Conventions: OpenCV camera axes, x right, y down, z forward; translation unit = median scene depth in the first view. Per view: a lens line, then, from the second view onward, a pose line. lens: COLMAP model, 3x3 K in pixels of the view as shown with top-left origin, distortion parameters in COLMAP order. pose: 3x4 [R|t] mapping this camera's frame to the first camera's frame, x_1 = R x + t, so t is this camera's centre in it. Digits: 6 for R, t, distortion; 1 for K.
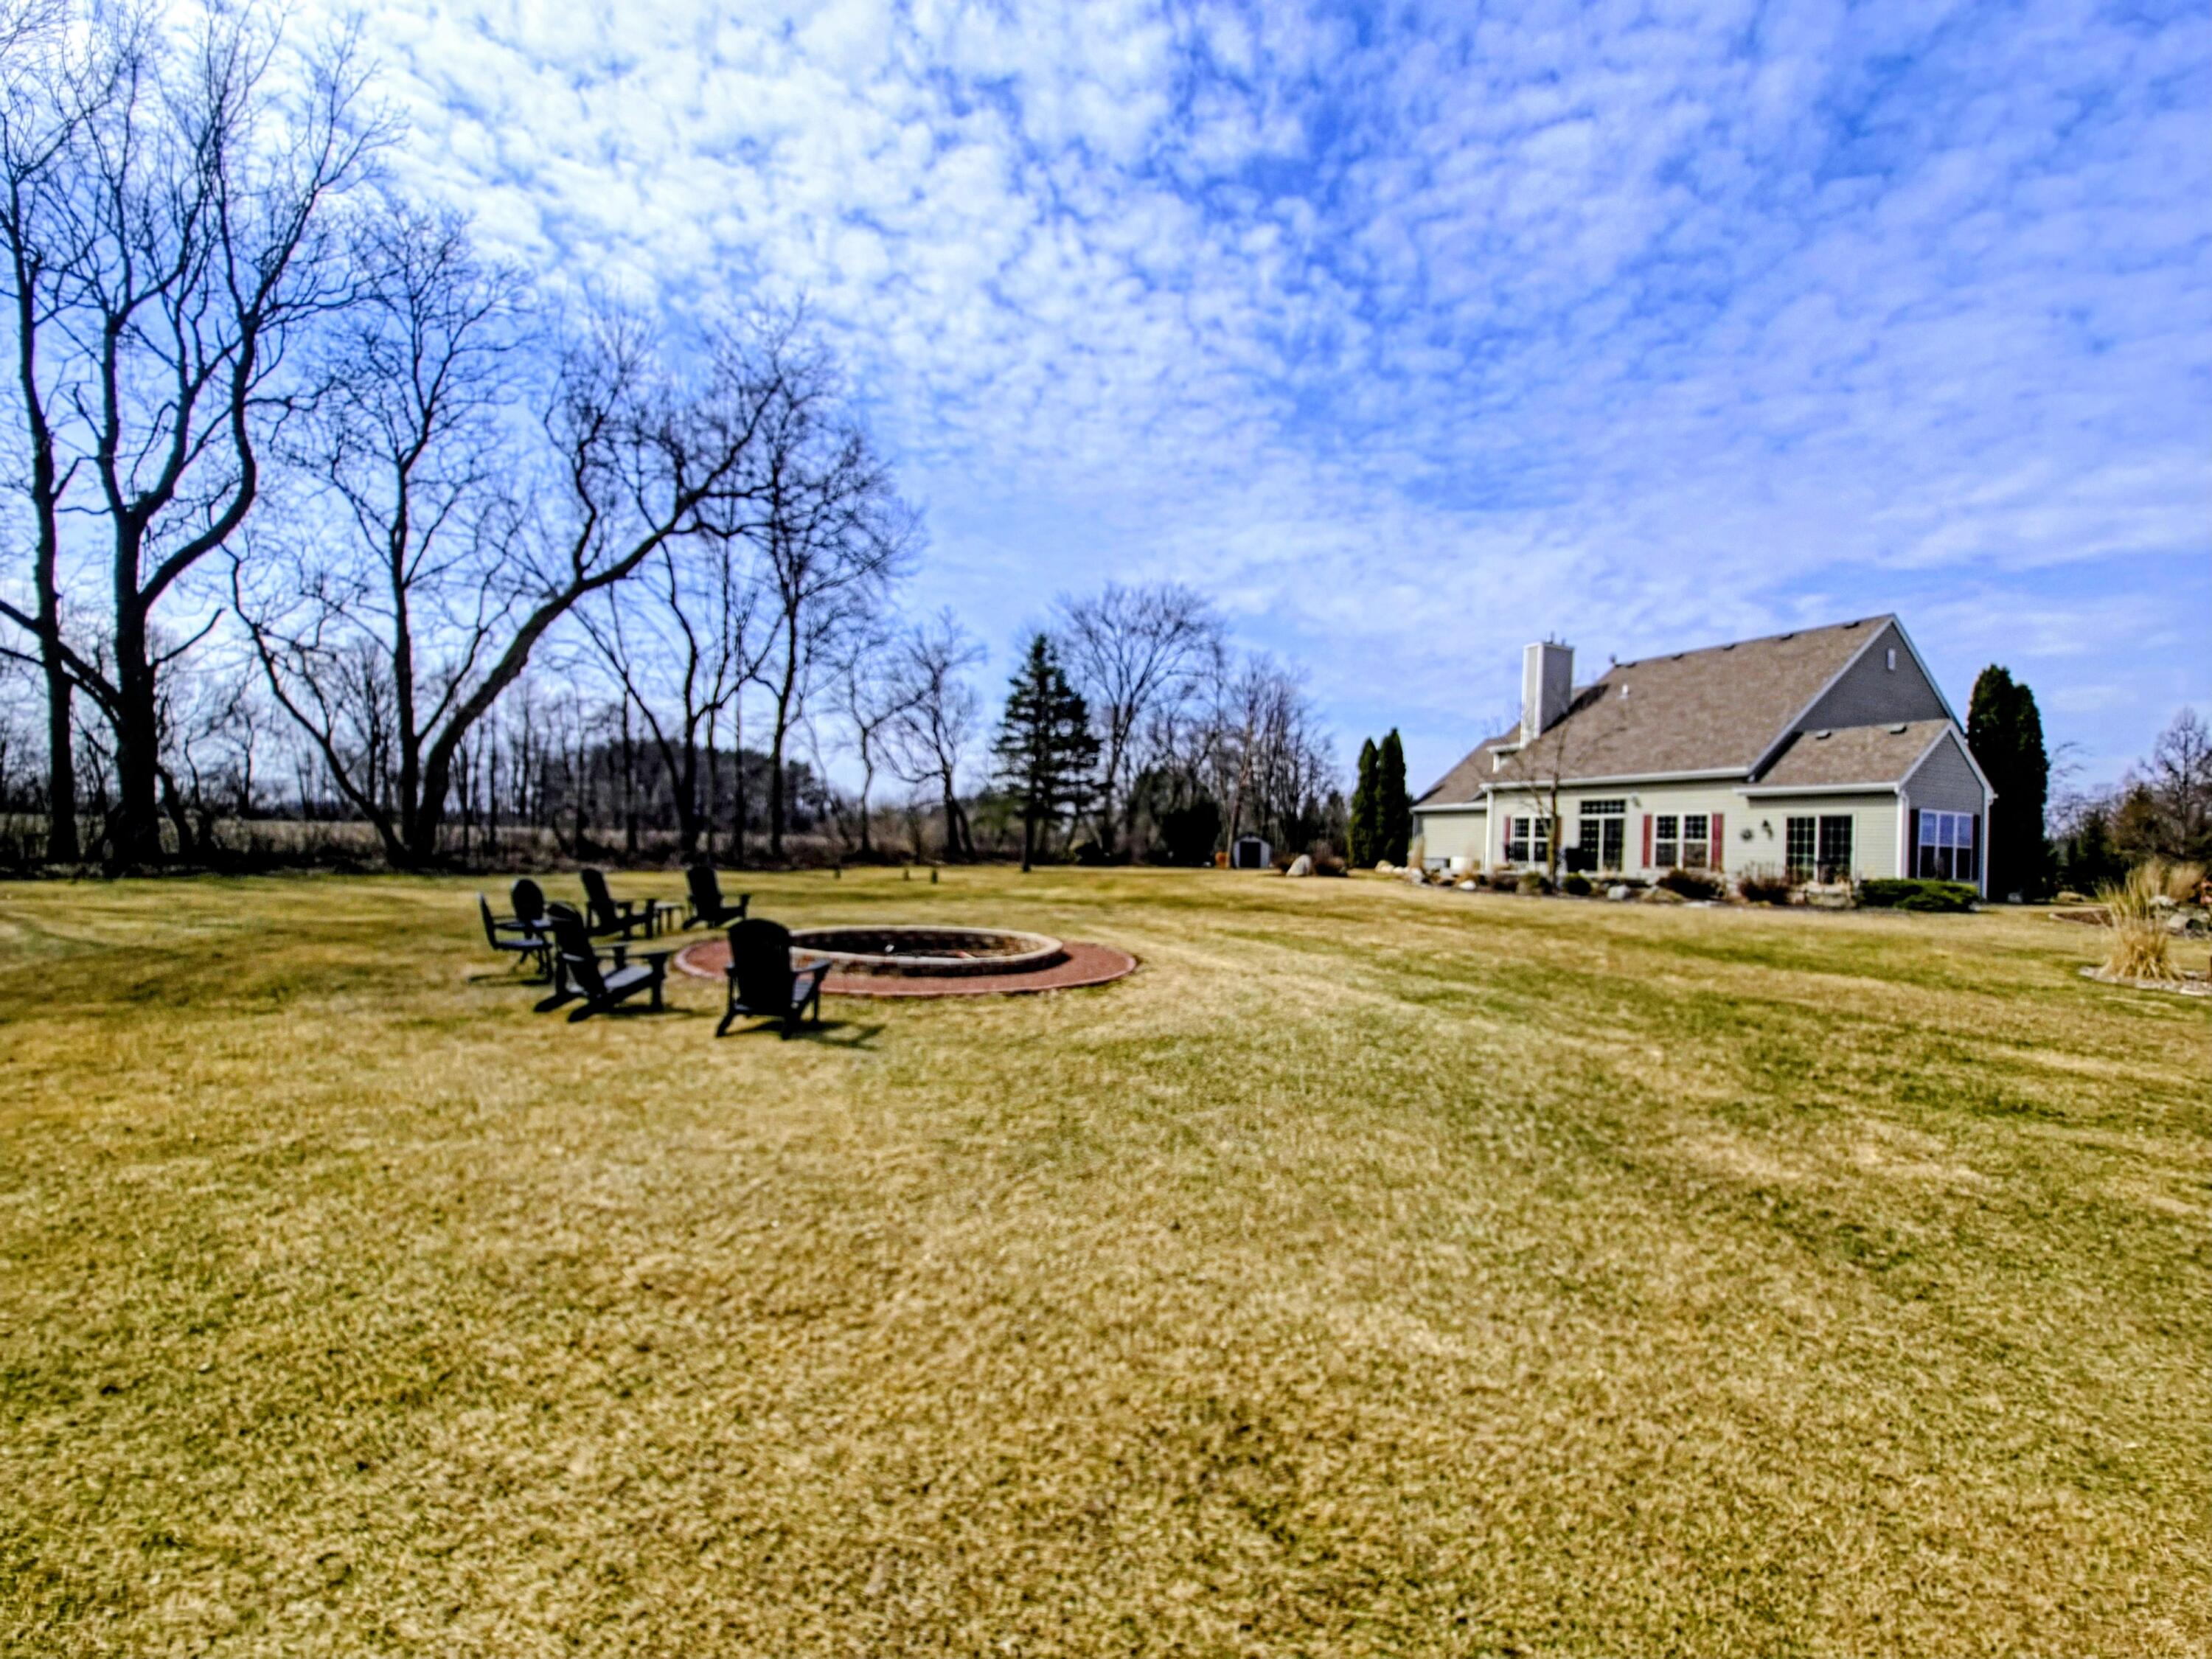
lens RADIAL K [[884.7, 0, 1106.0], [0, 884.7, 829.5], [0, 0, 1]] dist [0.002853, 0.000098]
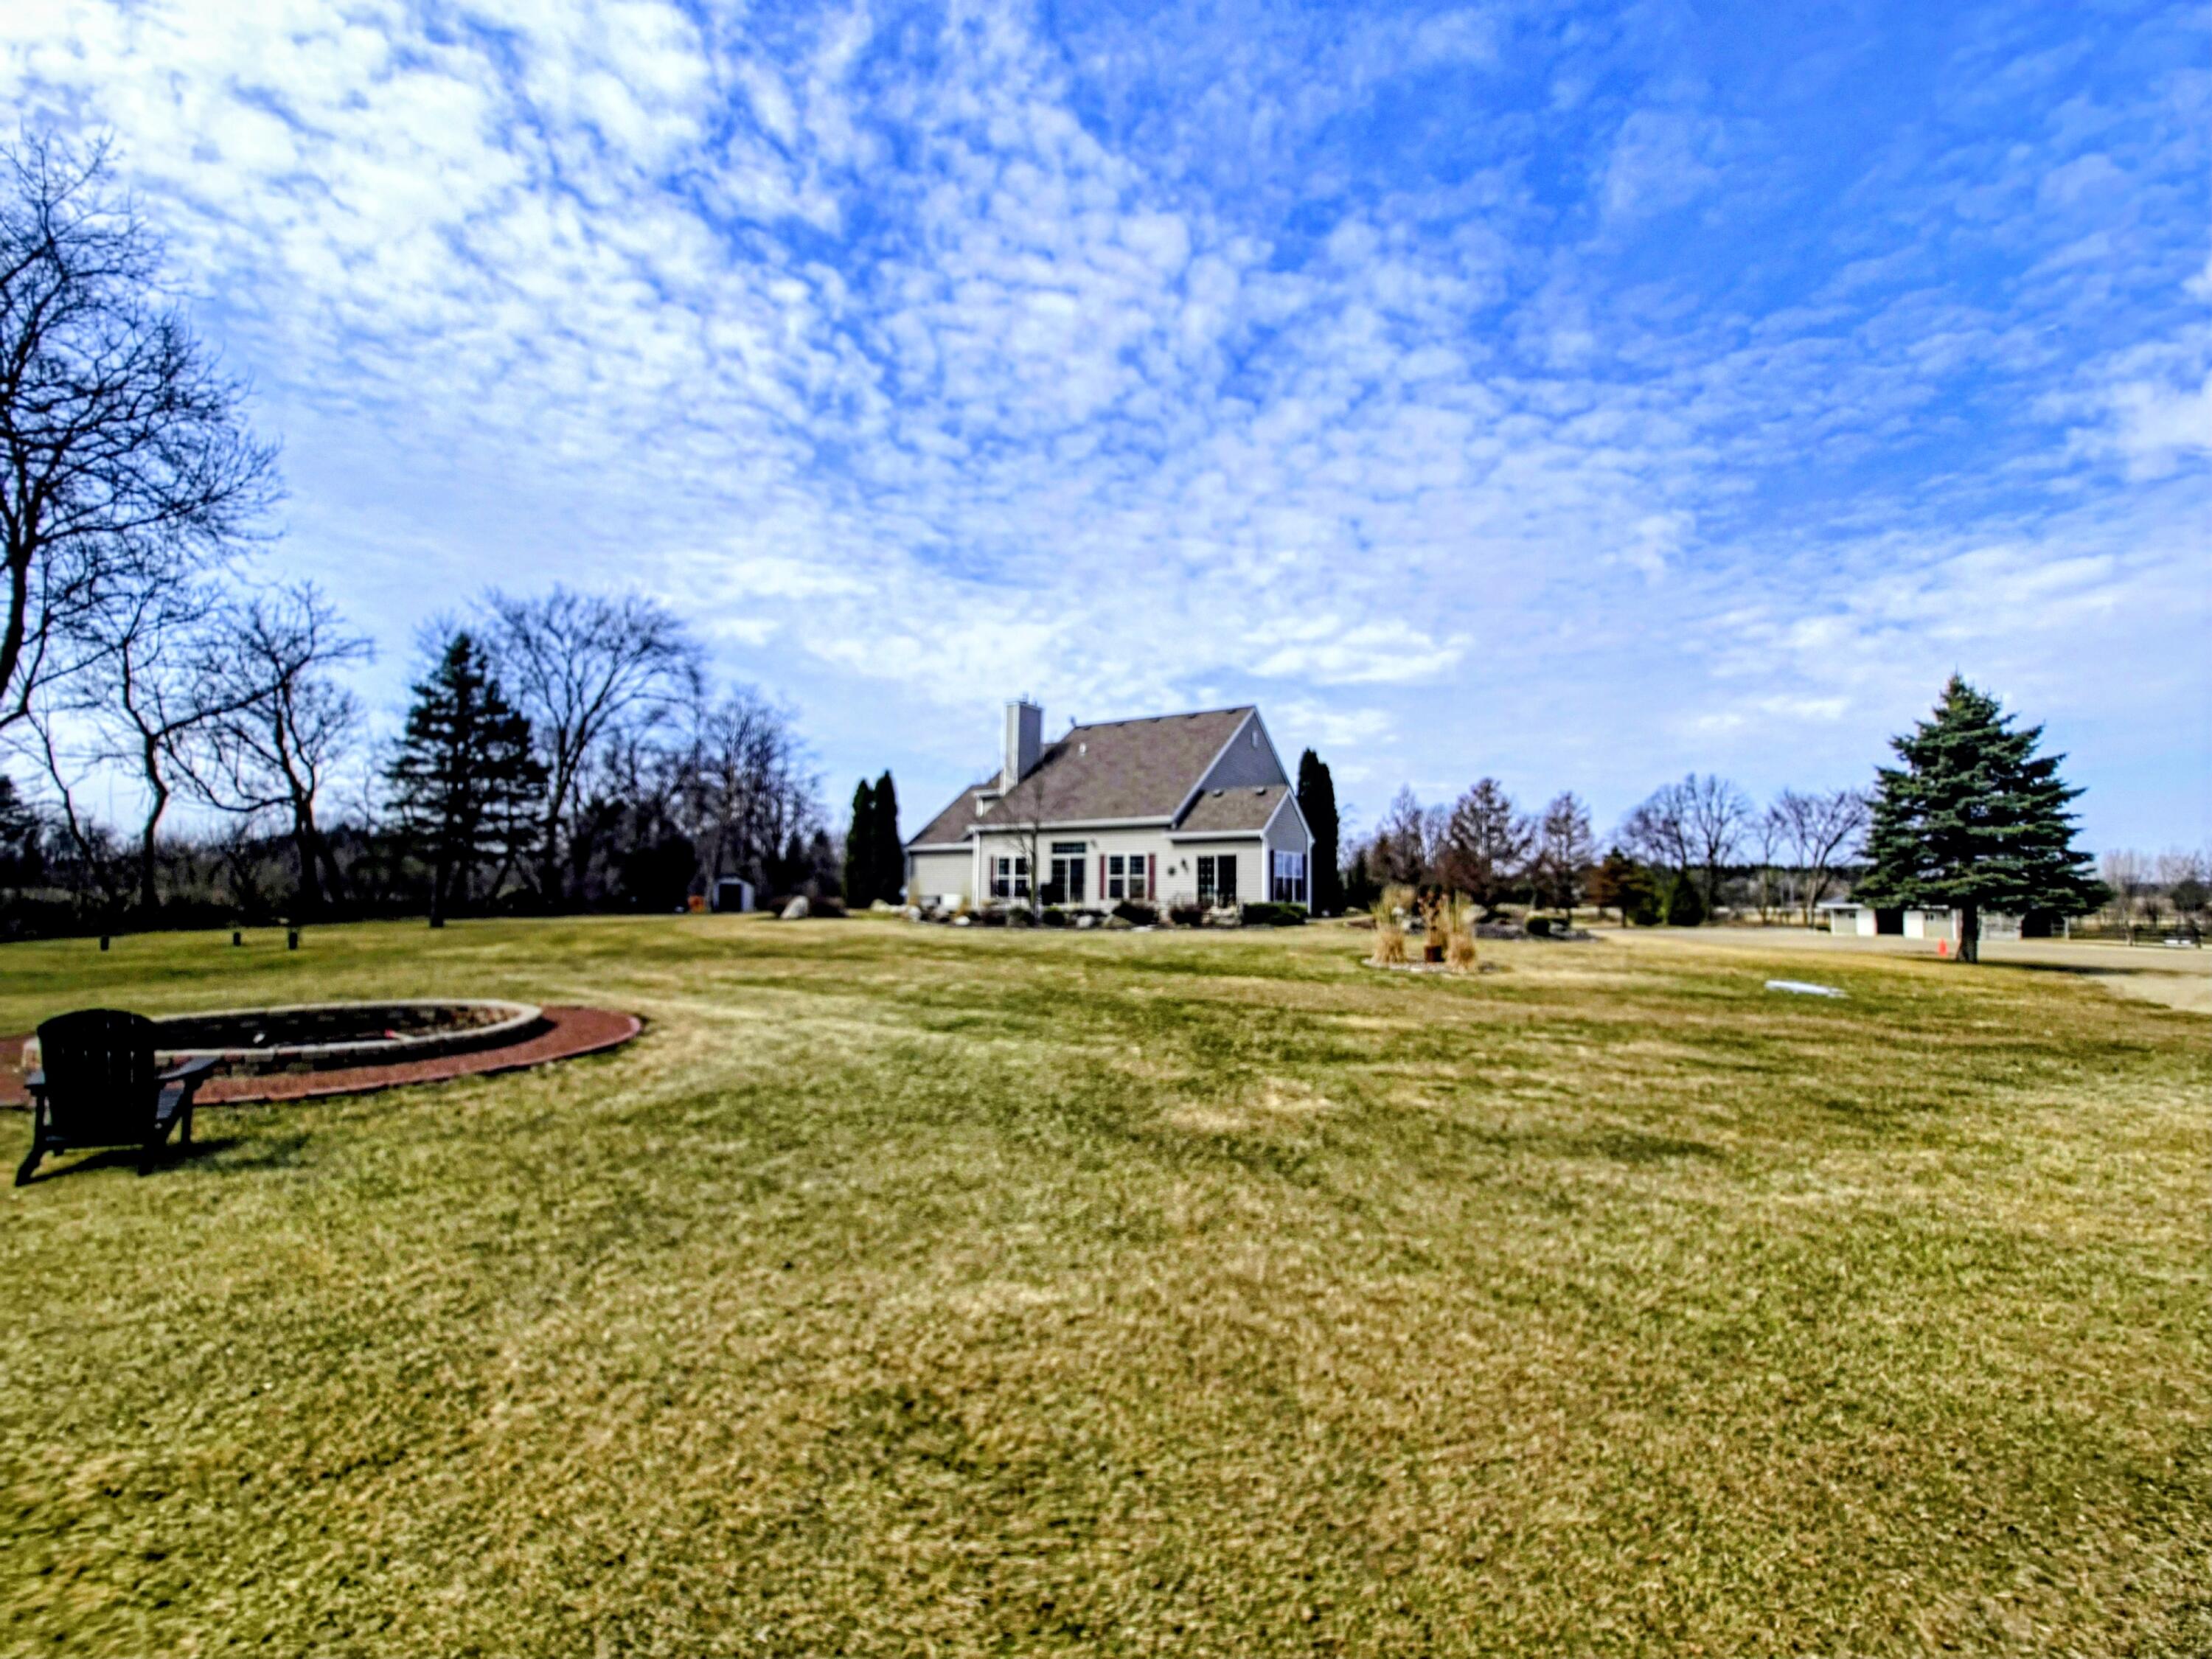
lens RADIAL K [[892.9, 0, 1106.0], [0, 892.9, 829.5], [0, 0, 1]] dist [-0.001293, 0.000009]
pose [[0.844440, 0.012380, 0.535507, -0.054407], [0.011051, 0.999117, -0.040524, -0.003880], [-0.535536, 0.040138, 0.843558, -0.030042]]
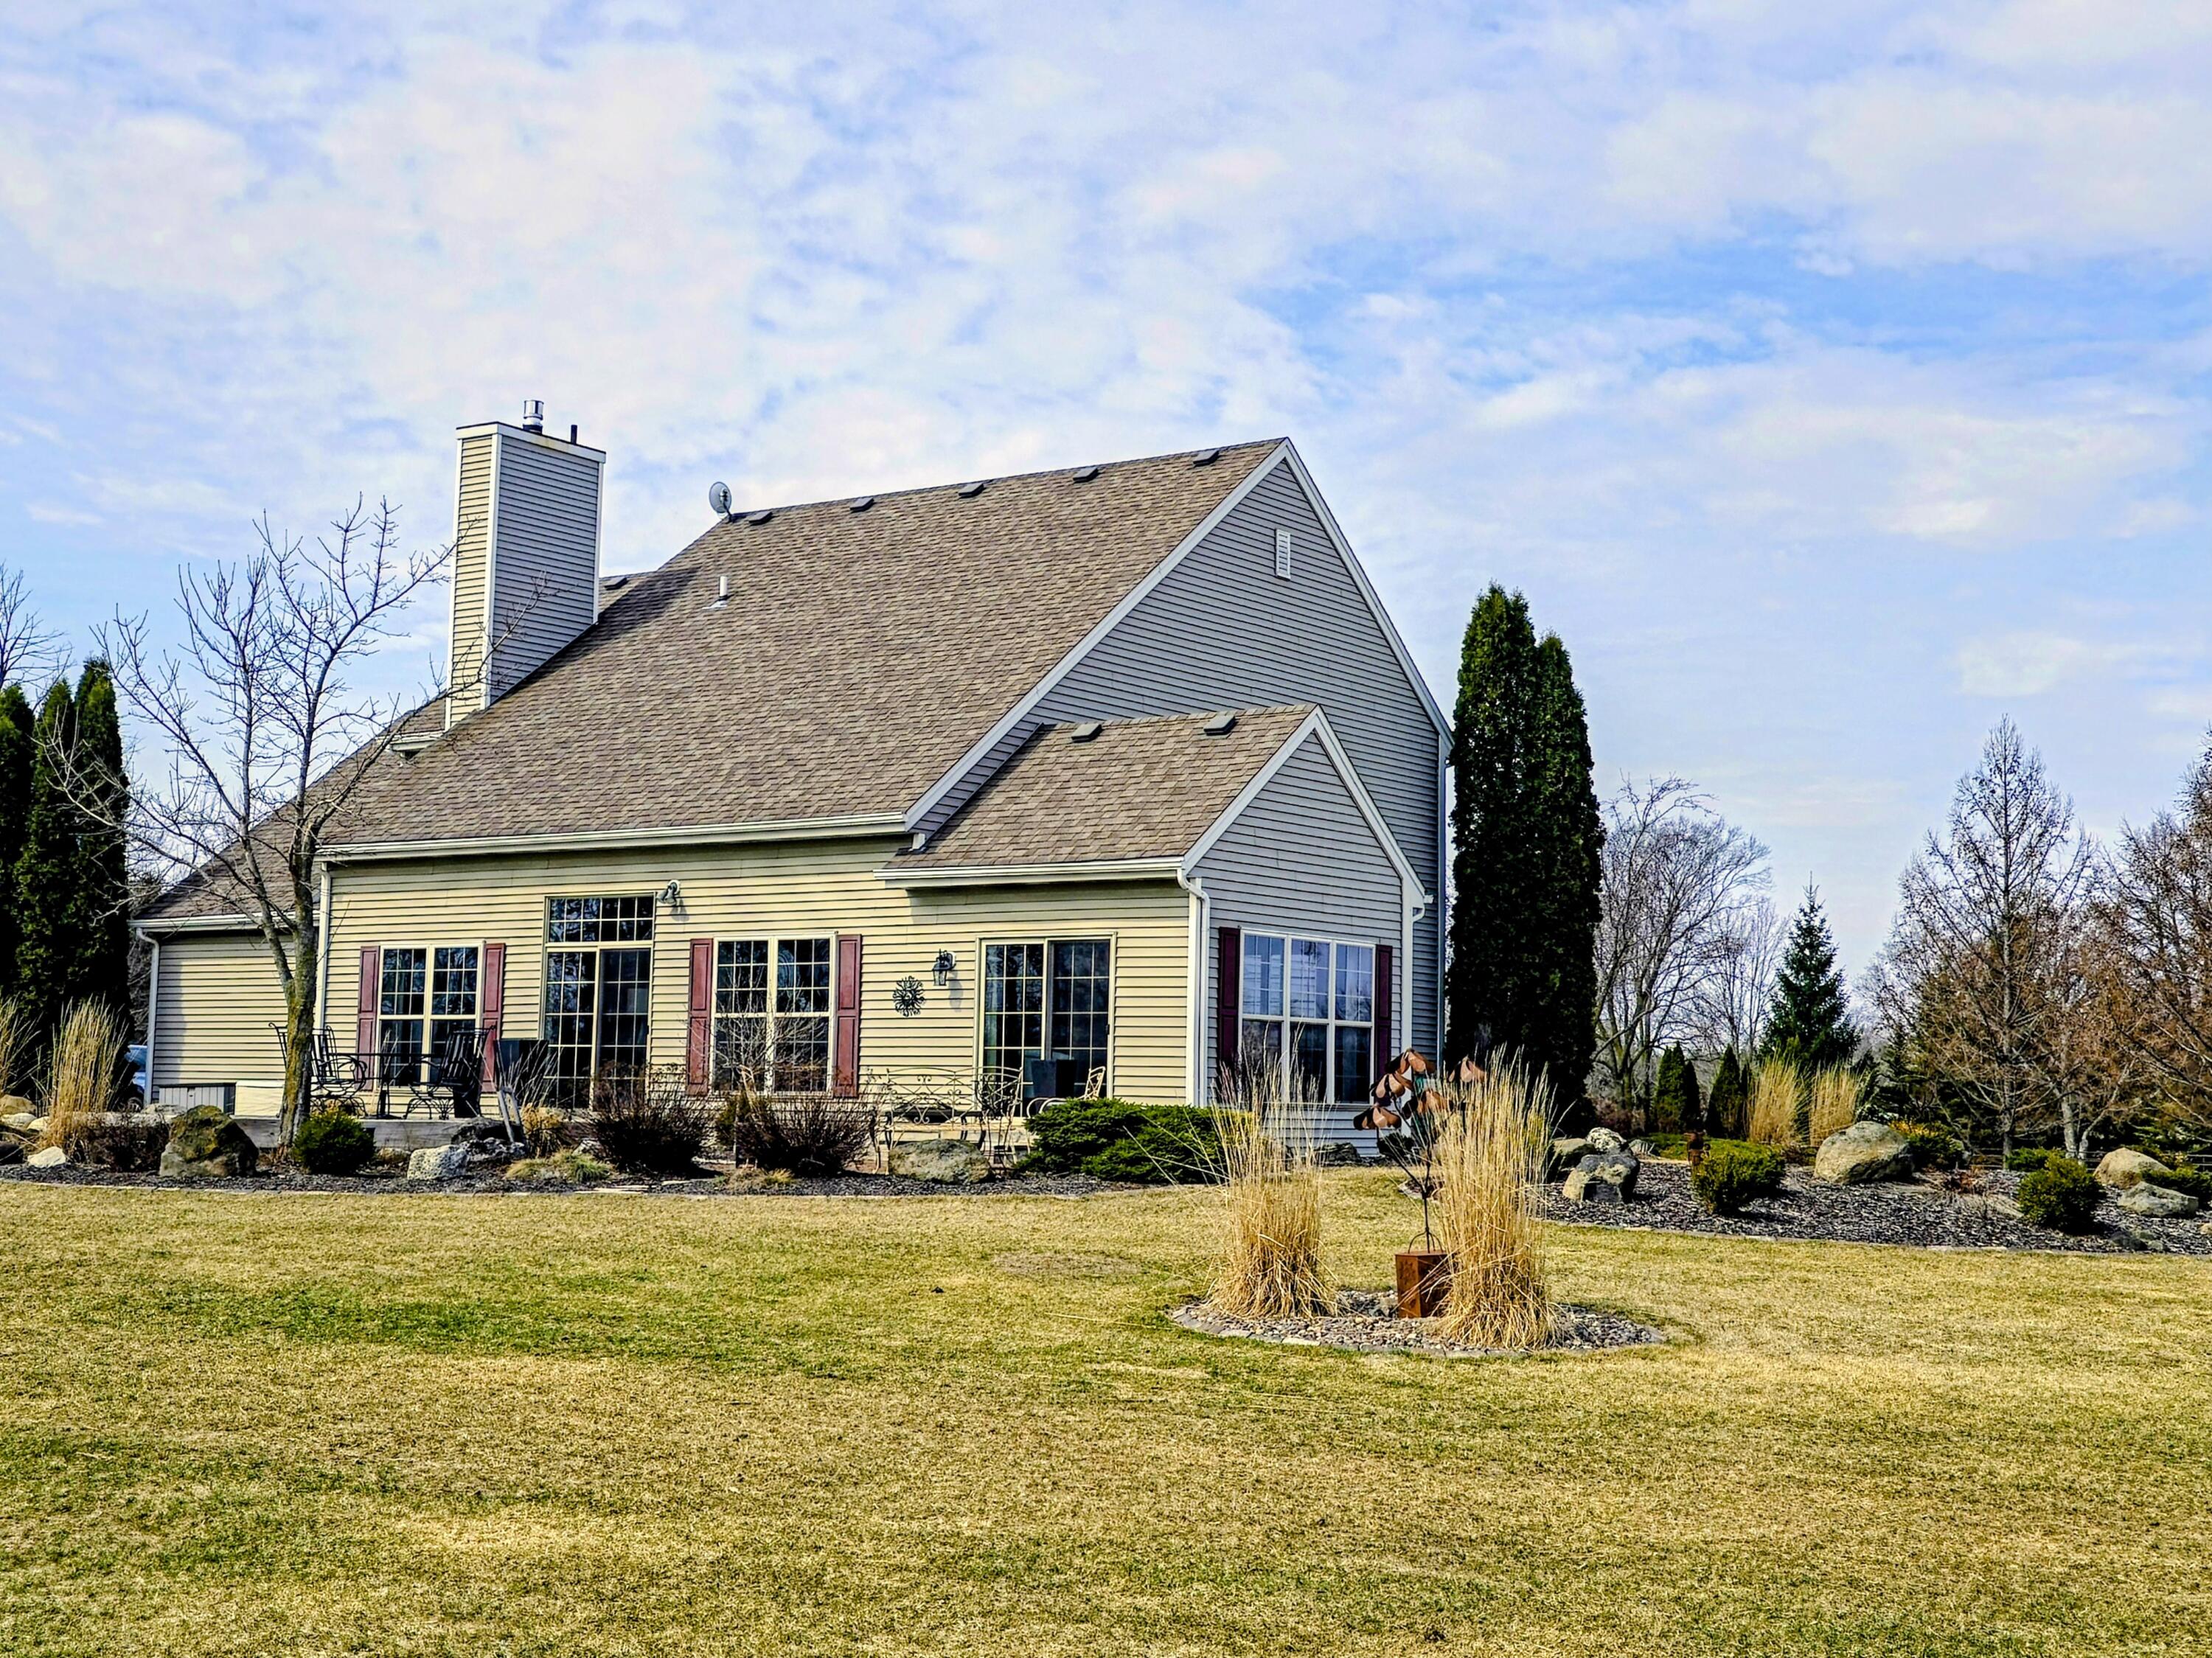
lens RADIAL K [[2874.0, 0, 1106.0], [0, 2874.0, 829.0], [0, 0, 1]] dist [0.006735, 0.006795]
pose [[0.849810, 0.027507, 0.526371, 0.302055], [0.004823, 0.998190, -0.059950, 0.016407], [-0.527067, 0.053484, 0.848139, -0.086882]]
